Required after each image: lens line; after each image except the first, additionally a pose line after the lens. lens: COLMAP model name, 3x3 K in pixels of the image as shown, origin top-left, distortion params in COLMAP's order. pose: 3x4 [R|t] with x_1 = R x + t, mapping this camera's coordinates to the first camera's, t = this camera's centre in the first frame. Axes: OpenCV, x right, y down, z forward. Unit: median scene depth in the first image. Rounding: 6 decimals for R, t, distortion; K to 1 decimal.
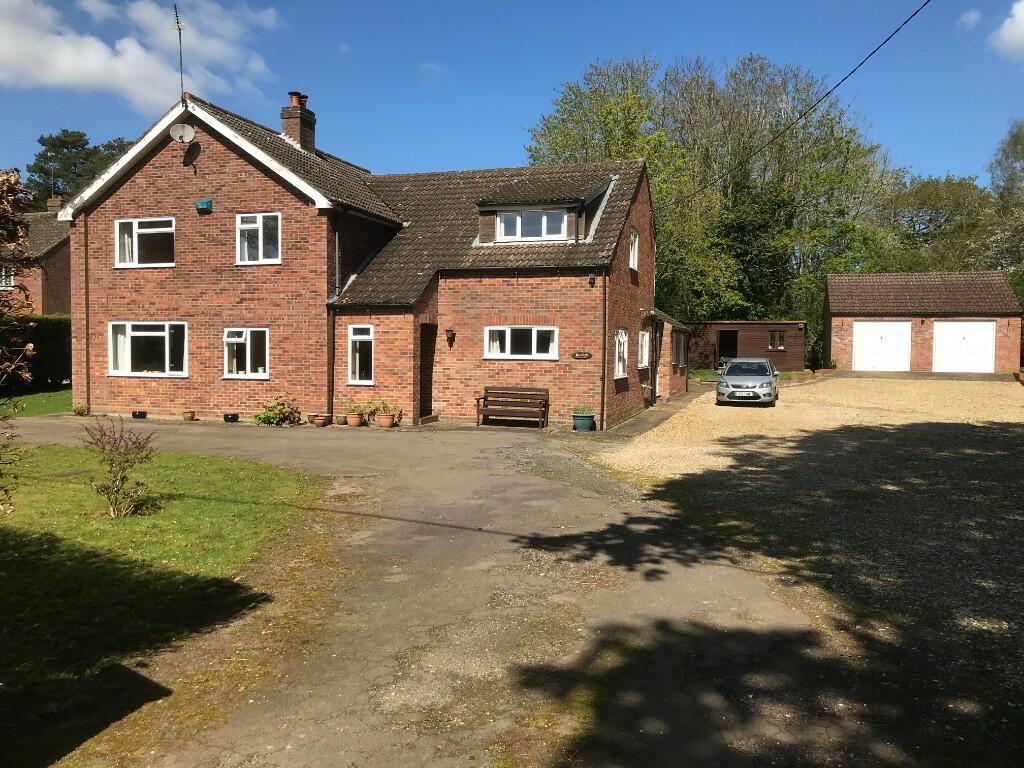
lens RADIAL K [[825.5, 0, 512.0], [0, 825.5, 384.0], [0, 0, 1]] dist [0.100941, -0.201506]
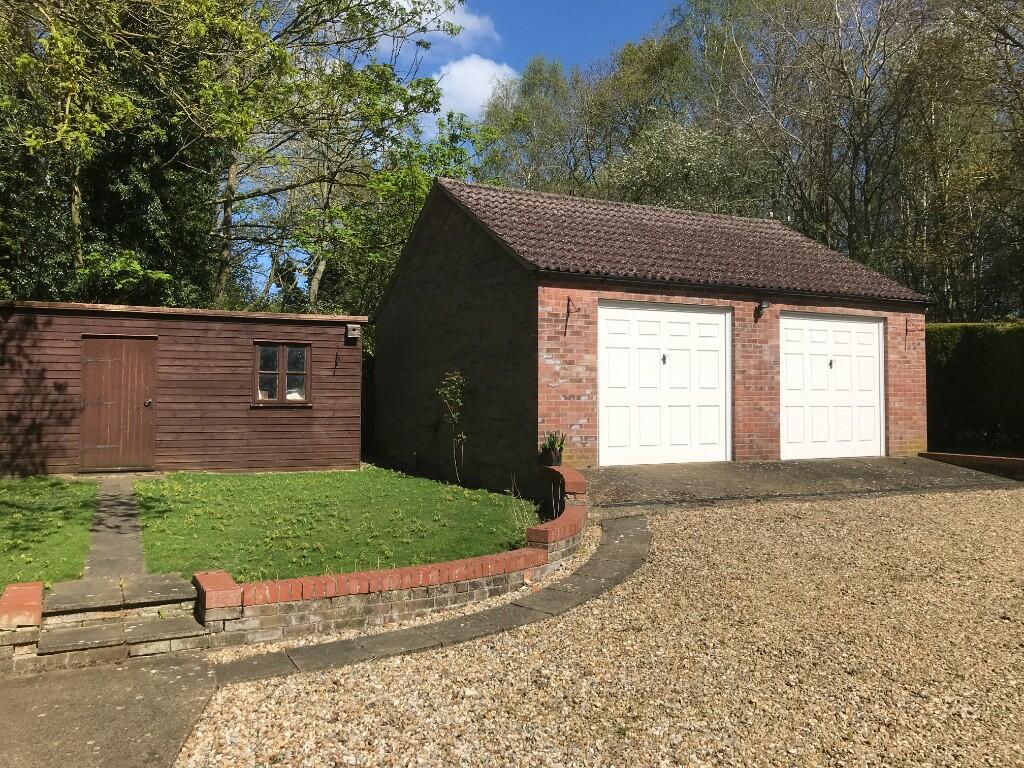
lens RADIAL K [[765.3, 0, 512.0], [0, 765.3, 384.0], [0, 0, 1]] dist [0.001303, 0.000502]
pose [[0.698750, 0.001466, 0.715364, 0.191758], [0.042998, 0.998104, -0.044045, -0.035350], [-0.714072, 0.061535, 0.697362, 0.829966]]
